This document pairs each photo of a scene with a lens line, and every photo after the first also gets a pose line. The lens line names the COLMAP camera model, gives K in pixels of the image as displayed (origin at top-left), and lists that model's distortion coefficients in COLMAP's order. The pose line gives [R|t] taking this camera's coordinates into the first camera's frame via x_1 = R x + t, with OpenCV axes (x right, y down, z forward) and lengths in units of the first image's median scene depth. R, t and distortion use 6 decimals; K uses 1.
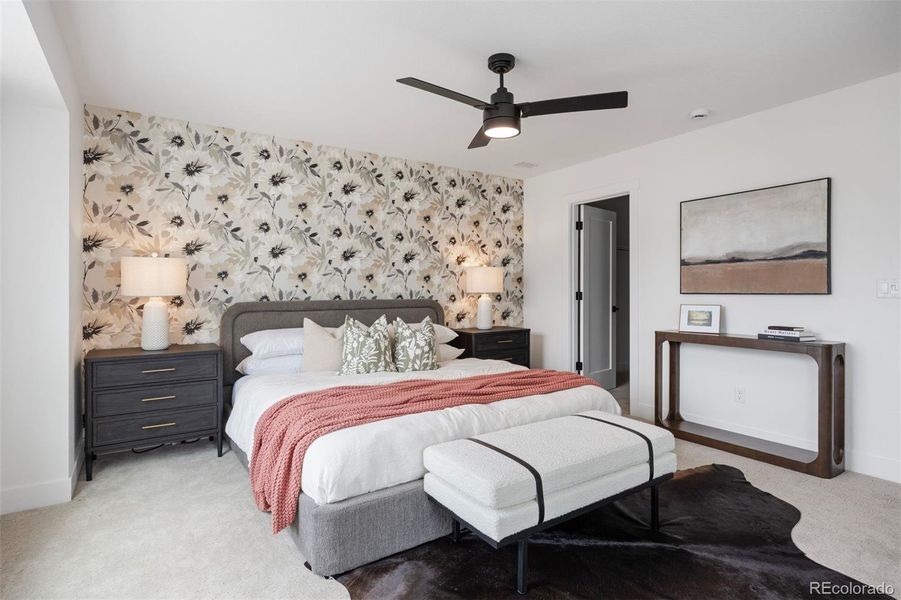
lens RADIAL K [[462.3, 0, 458.9], [0, 462.3, 293.9], [0, 0, 1]] dist [-0.003961, -0.000768]
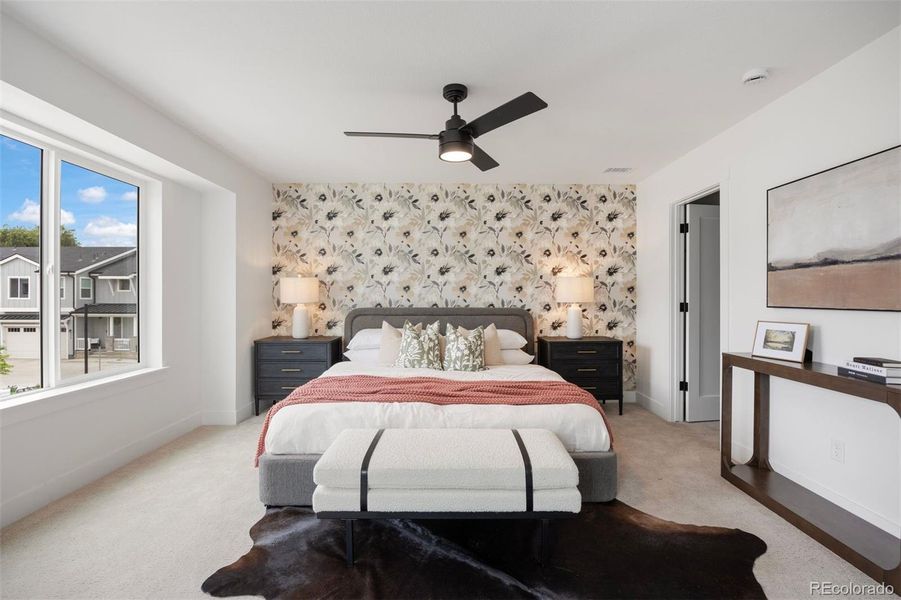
lens RADIAL K [[408.2, 0, 456.5], [0, 408.2, 300.2], [0, 0, 1]] dist [-0.011954, 0.001300]
pose [[0.832504, 0.008292, -0.553957, 0.456962], [-0.008497, 0.999961, 0.002198, -0.010333], [0.553954, 0.002878, 0.832542, 0.150202]]
